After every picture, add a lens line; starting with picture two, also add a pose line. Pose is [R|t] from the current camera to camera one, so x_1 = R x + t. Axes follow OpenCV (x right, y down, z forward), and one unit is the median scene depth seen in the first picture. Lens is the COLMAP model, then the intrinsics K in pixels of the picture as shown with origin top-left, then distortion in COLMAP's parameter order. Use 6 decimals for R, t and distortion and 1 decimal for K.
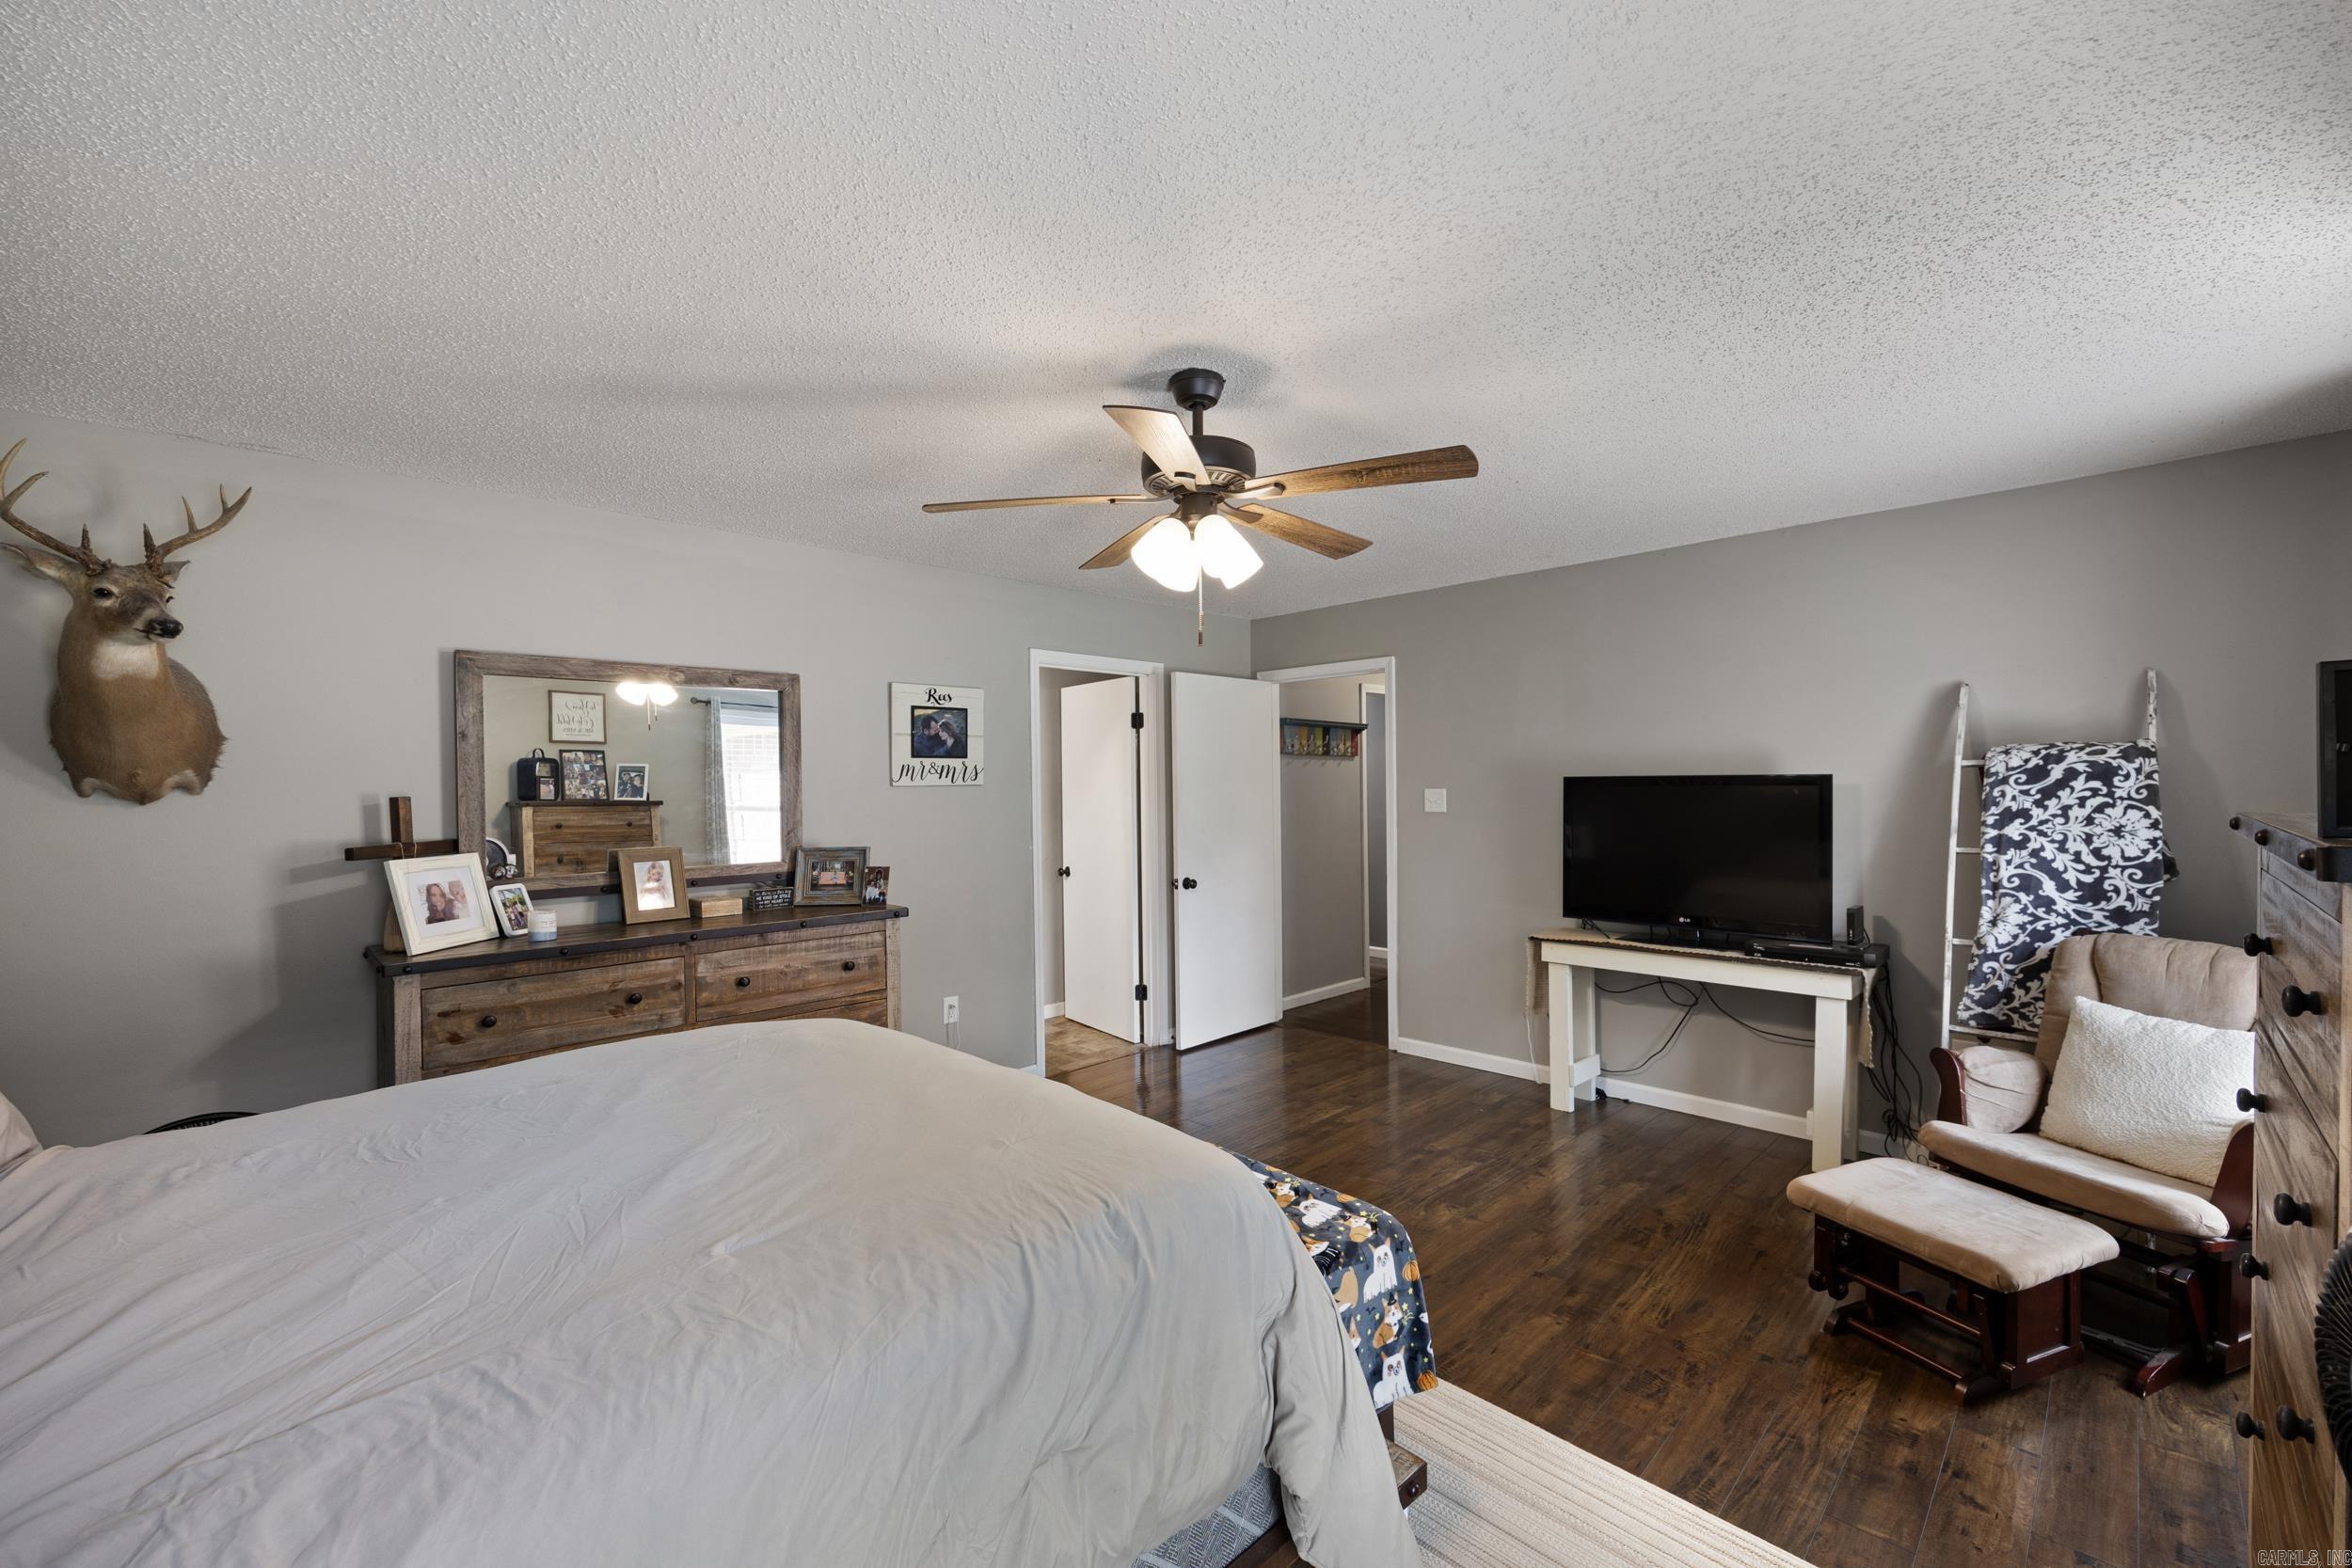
lens RADIAL K [[949.8, 0, 1188.1], [0, 949.8, 784.3], [0, 0, 1]] dist [-0.000823, 0.000047]
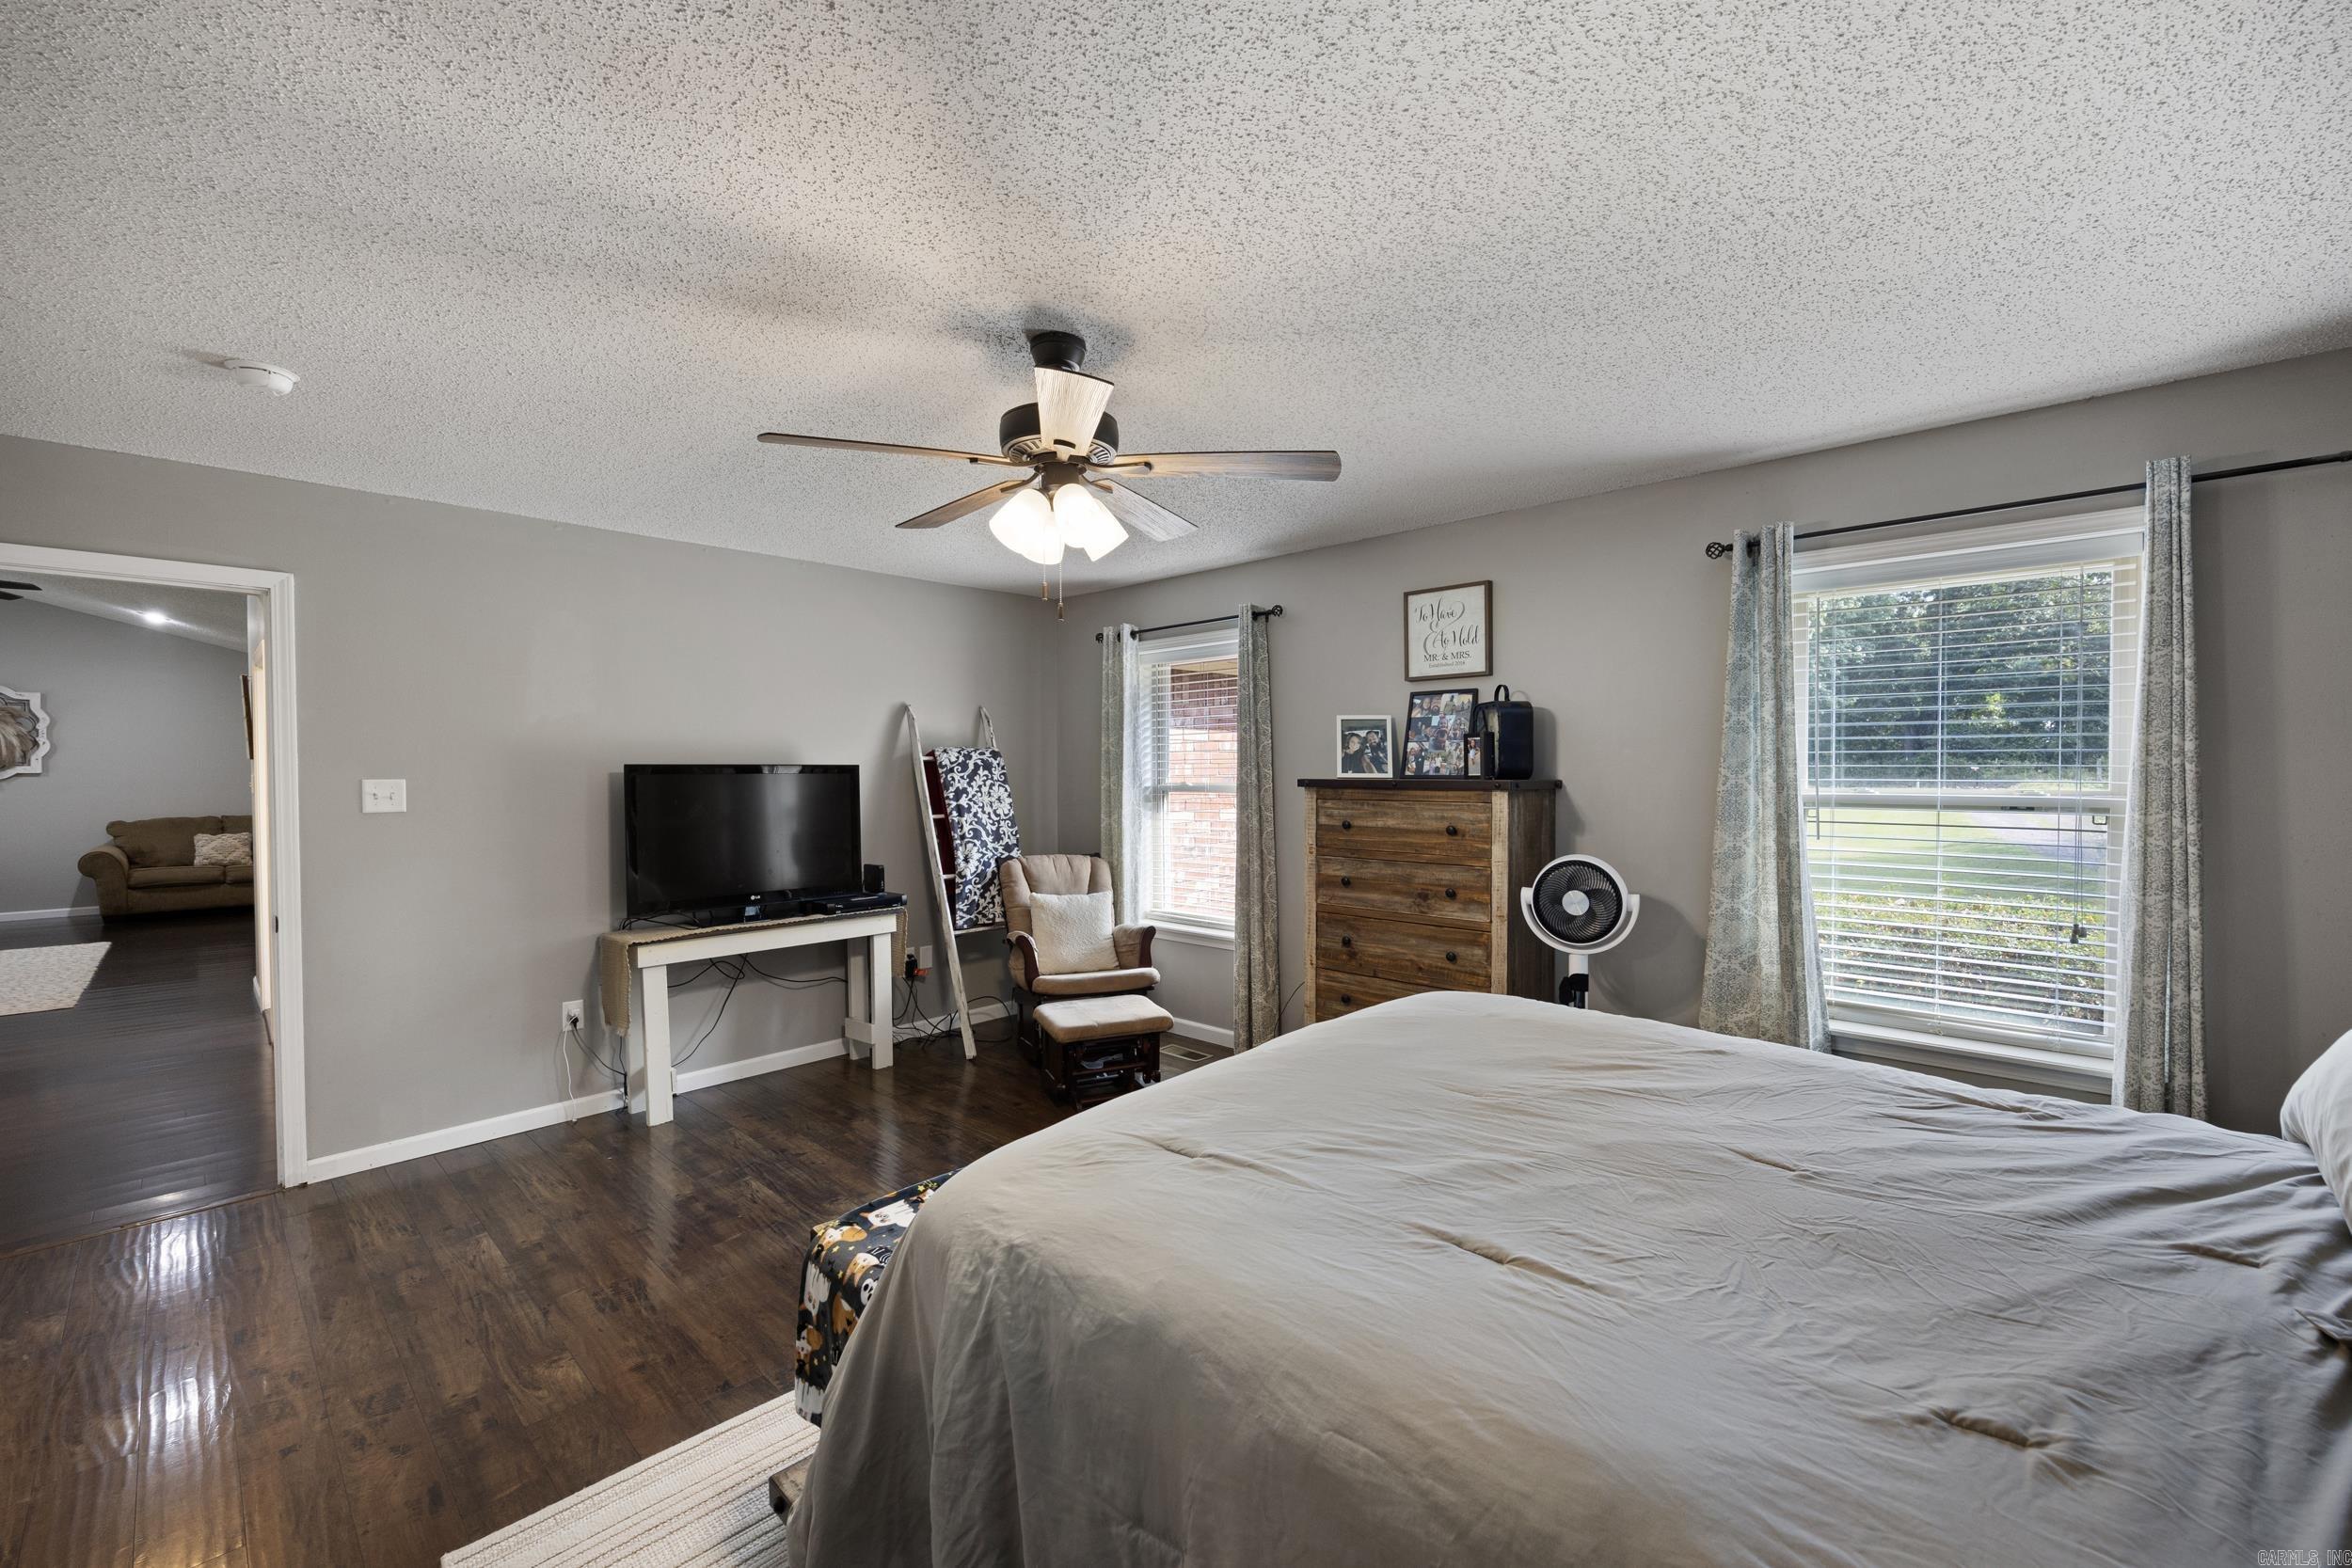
lens RADIAL K [[949.8, 0, 1188.1], [0, 949.8, 784.3], [0, 0, 1]] dist [-0.000823, 0.000047]
pose [[-0.033234, -0.010974, 0.999387, -0.729084], [0.001279, 0.999938, 0.011022, 0.002797], [-0.999447, 0.001645, -0.033218, 0.681448]]
